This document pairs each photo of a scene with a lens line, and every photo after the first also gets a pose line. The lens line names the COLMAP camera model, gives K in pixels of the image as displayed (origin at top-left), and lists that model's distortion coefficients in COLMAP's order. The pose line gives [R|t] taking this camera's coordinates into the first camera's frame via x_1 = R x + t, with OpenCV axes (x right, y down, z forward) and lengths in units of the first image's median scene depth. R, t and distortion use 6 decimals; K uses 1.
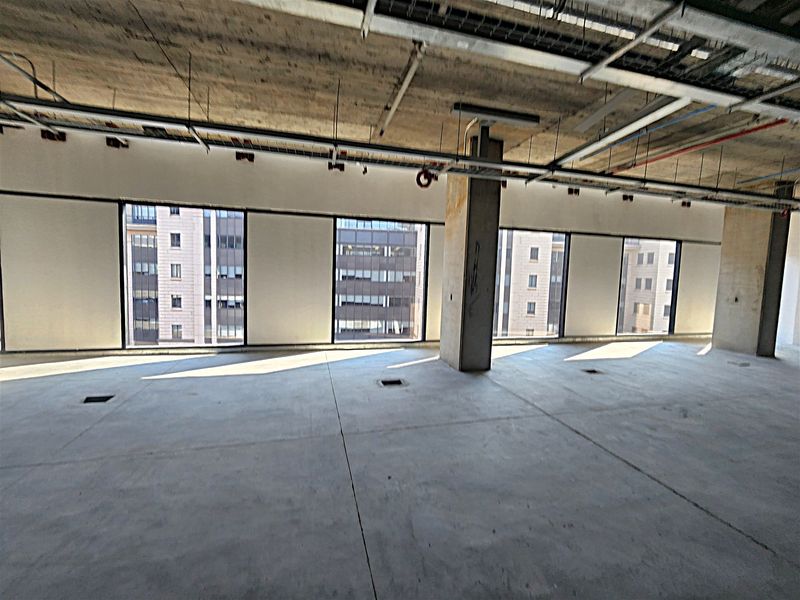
lens RADIAL K [[323.8, 0, 397.5], [0, 323.8, 294.5], [0, 0, 1]] dist [-0.002478, -0.001109]
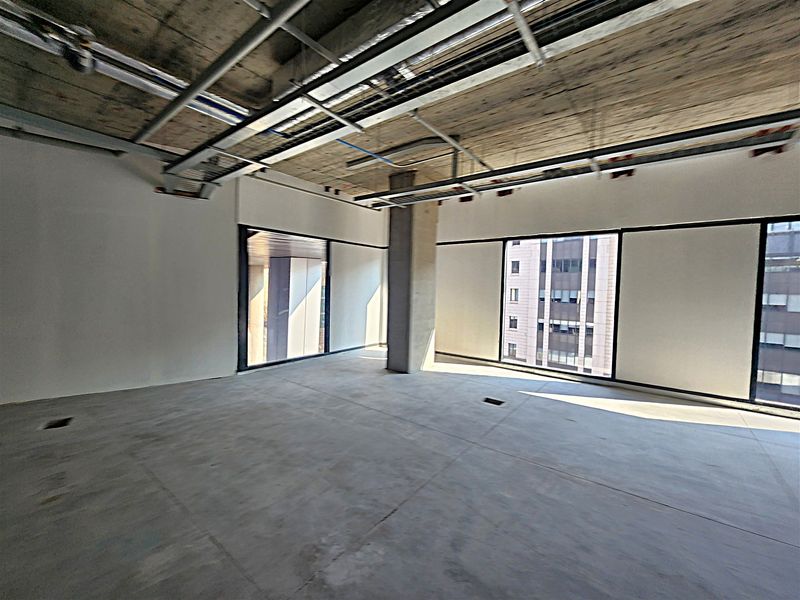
lens RADIAL K [[323.8, 0, 378.1], [0, 323.8, 301.6], [0, 0, 1]] dist [-0.002478, -0.001109]
pose [[0.597077, 0.019020, -0.801959, -0.179983], [-0.056713, 0.998218, -0.018550, -0.008598], [0.800177, 0.056557, 0.597091, -0.101083]]
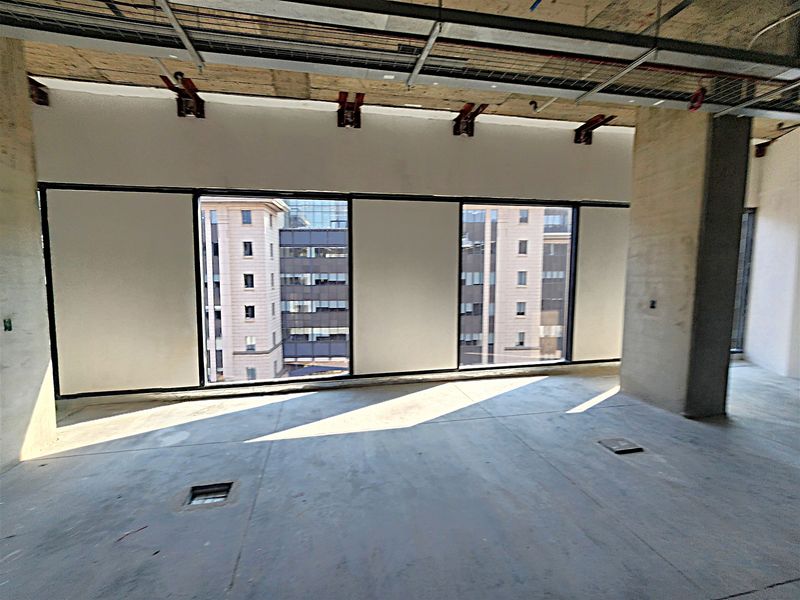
lens RADIAL K [[323.8, 0, 387.5], [0, 323.8, 301.2], [0, 0, 1]] dist [-0.002478, -0.001109]
pose [[0.995958, -0.033656, -0.083278, 0.261706], [0.034825, 0.999314, 0.012634, -0.004420], [0.082796, -0.015483, 0.996446, 0.173982]]
